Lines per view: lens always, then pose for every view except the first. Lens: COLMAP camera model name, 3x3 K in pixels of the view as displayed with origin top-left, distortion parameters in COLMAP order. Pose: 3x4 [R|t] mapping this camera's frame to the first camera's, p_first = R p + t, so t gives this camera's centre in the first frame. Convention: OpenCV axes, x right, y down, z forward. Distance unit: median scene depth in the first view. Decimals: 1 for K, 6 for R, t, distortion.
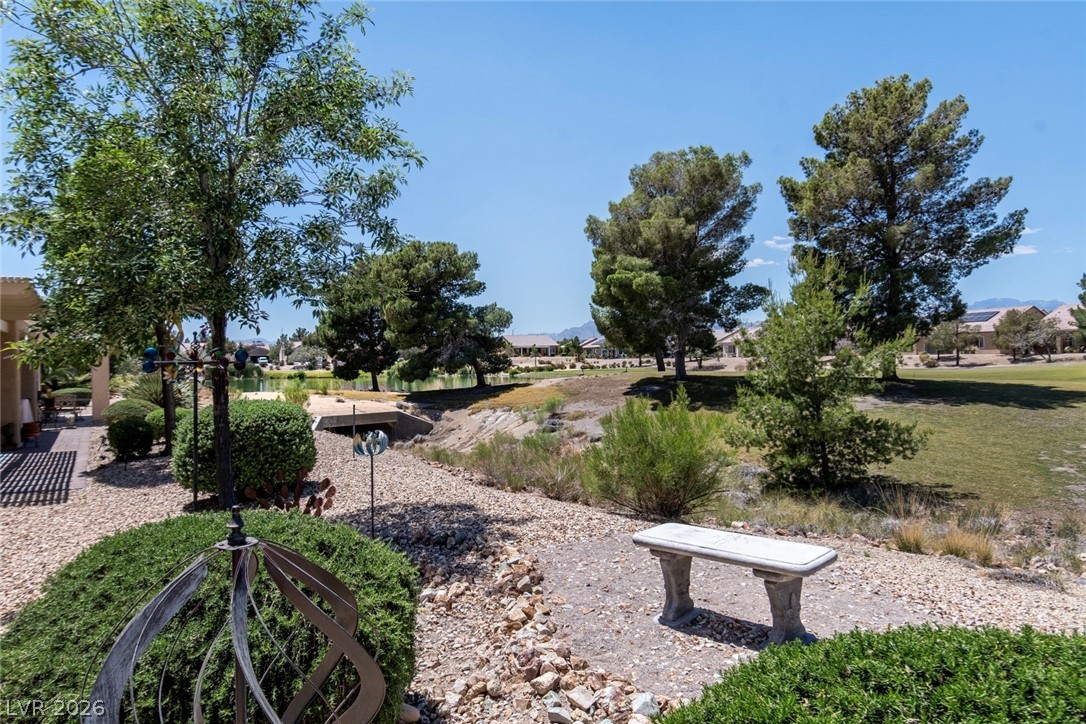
lens RADIAL K [[733.4, 0, 538.1], [0, 733.4, 322.4], [0, 0, 1]] dist [-0.001719, 0.001226]
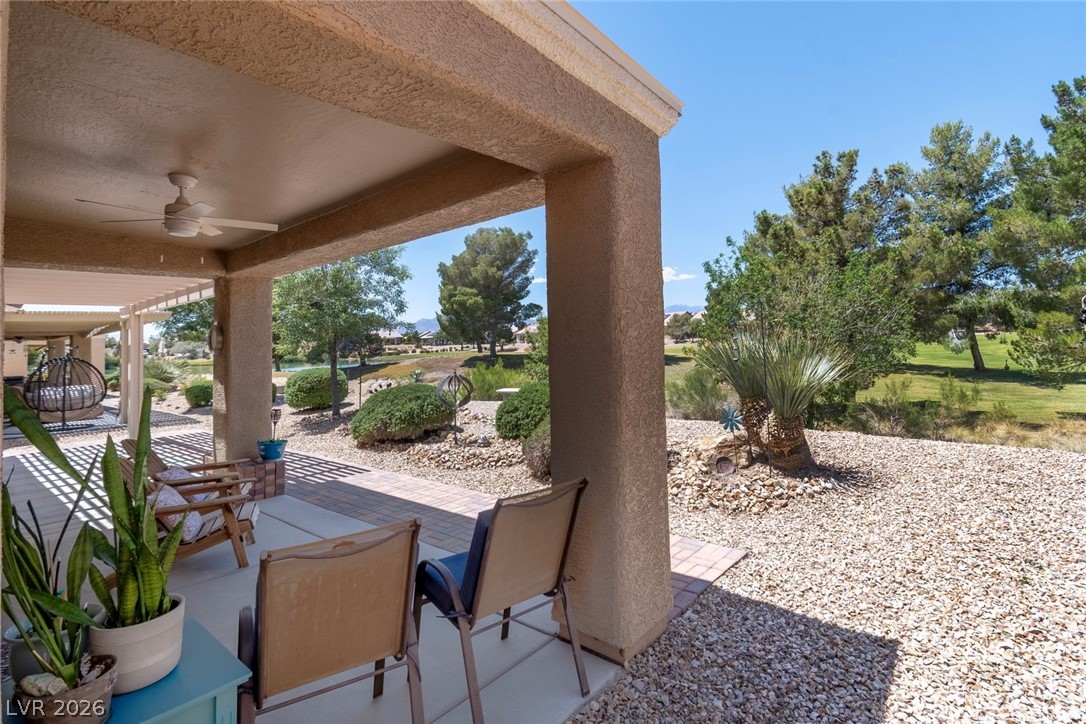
lens RADIAL K [[527.8, 0, 595.9], [0, 527.8, 322.7], [0, 0, 1]] dist [-0.000112, -0.000070]
pose [[0.922284, -0.003237, 0.386498, -0.059323], [-0.000046, 0.999964, 0.008484, -0.013288], [-0.386512, -0.007842, 0.922251, -0.227367]]
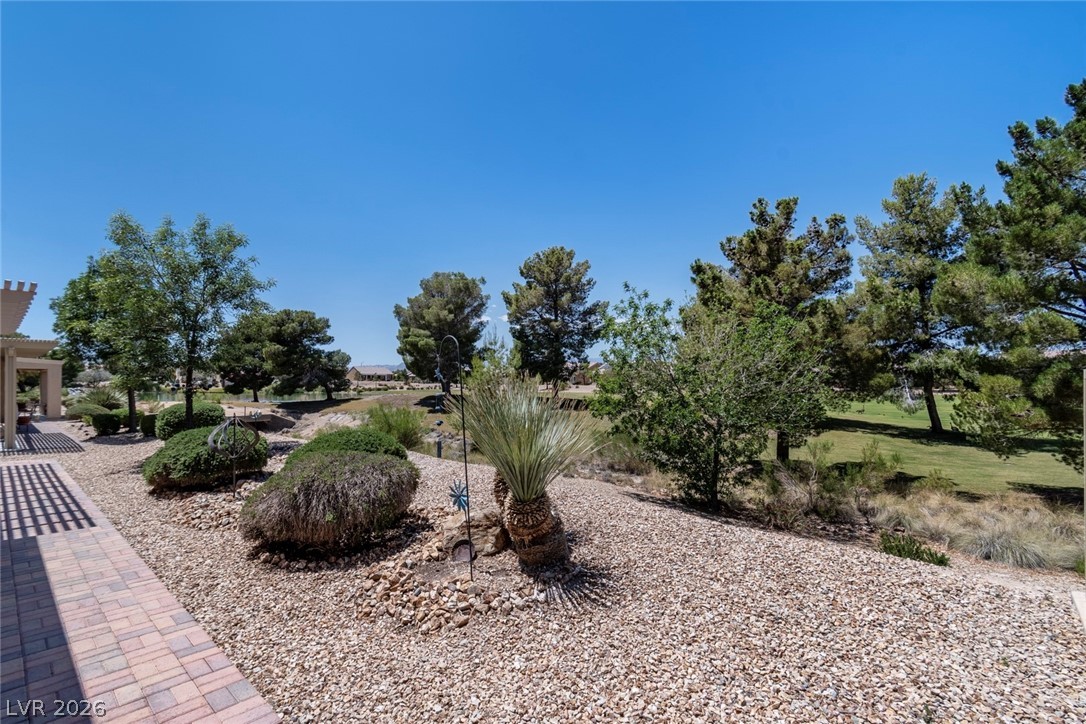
lens RADIAL K [[489.8, 0, 553.3], [0, 489.8, 372.5], [0, 0, 1]] dist [-0.000937, -0.000393]
pose [[0.946560, 0.029420, 0.321182, 0.045488], [-0.038095, 0.999059, 0.020755, -0.016166], [-0.320269, -0.031881, 0.946790, -0.209610]]
